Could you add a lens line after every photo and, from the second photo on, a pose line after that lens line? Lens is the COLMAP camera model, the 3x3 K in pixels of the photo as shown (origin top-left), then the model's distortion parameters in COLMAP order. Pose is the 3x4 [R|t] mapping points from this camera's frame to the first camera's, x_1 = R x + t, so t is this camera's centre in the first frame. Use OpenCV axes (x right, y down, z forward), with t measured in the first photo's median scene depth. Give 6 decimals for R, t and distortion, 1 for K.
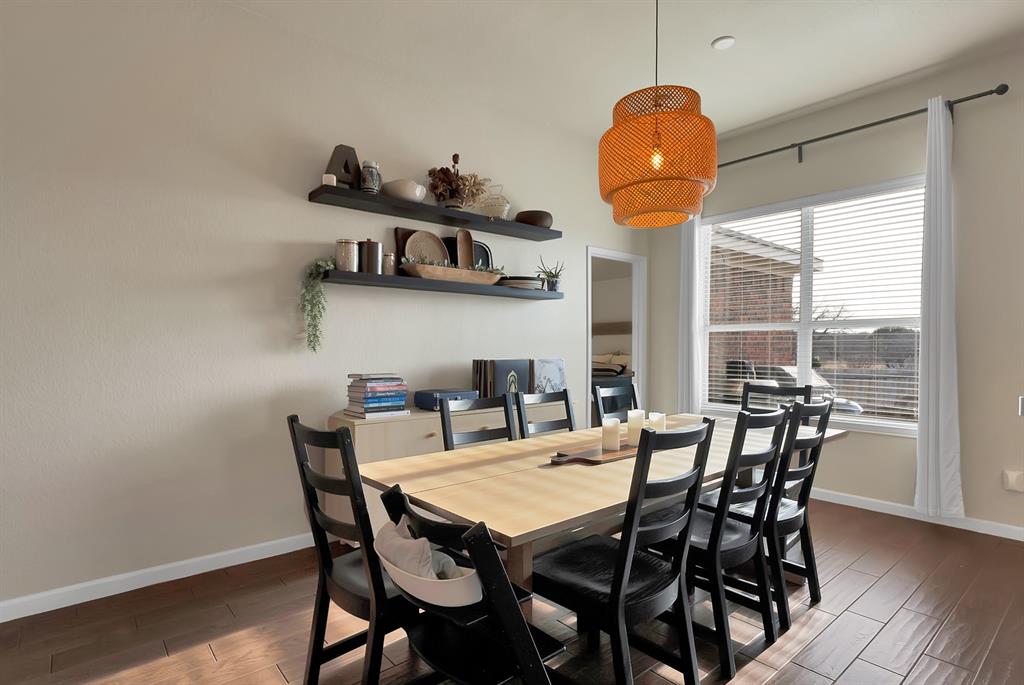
lens RADIAL K [[516.8, 0, 518.6], [0, 516.8, 357.8], [0, 0, 1]] dist [0.005468, 0.000823]
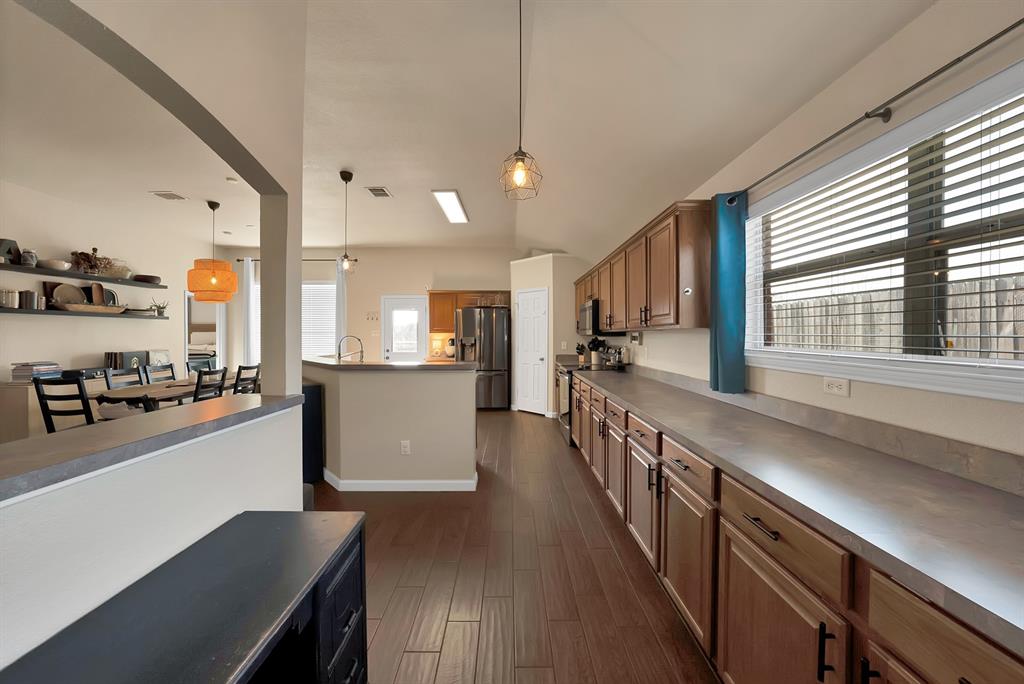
lens RADIAL K [[366.4, 0, 515.1], [0, 366.4, 336.9], [0, 0, 1]] dist [-0.015958, 0.001817]
pose [[0.649383, -0.008151, 0.760418, -0.123001], [0.017766, 0.999832, -0.004455, -0.021437], [-0.760254, 0.016403, 0.649419, -1.071014]]
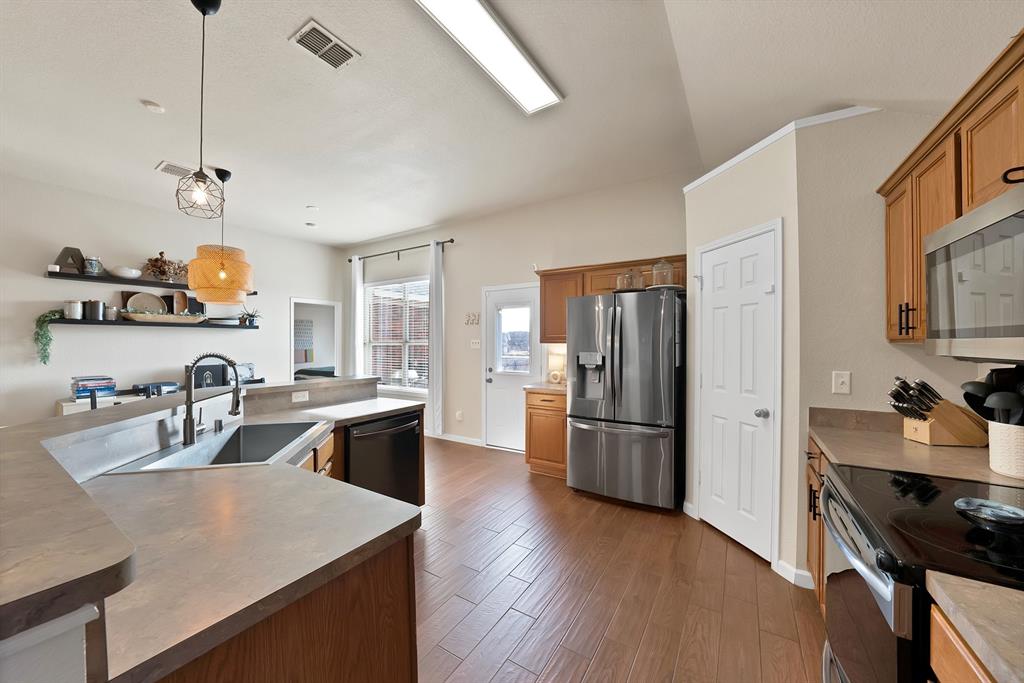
lens RADIAL K [[366.4, 0, 511.5], [0, 366.4, 341.0], [0, 0, 1]] dist [-0.015958, 0.001817]
pose [[0.957414, -0.003125, 0.288701, 0.665097], [0.010192, 0.999684, -0.022980, -0.041978], [-0.288538, 0.024943, 0.957143, -0.531888]]
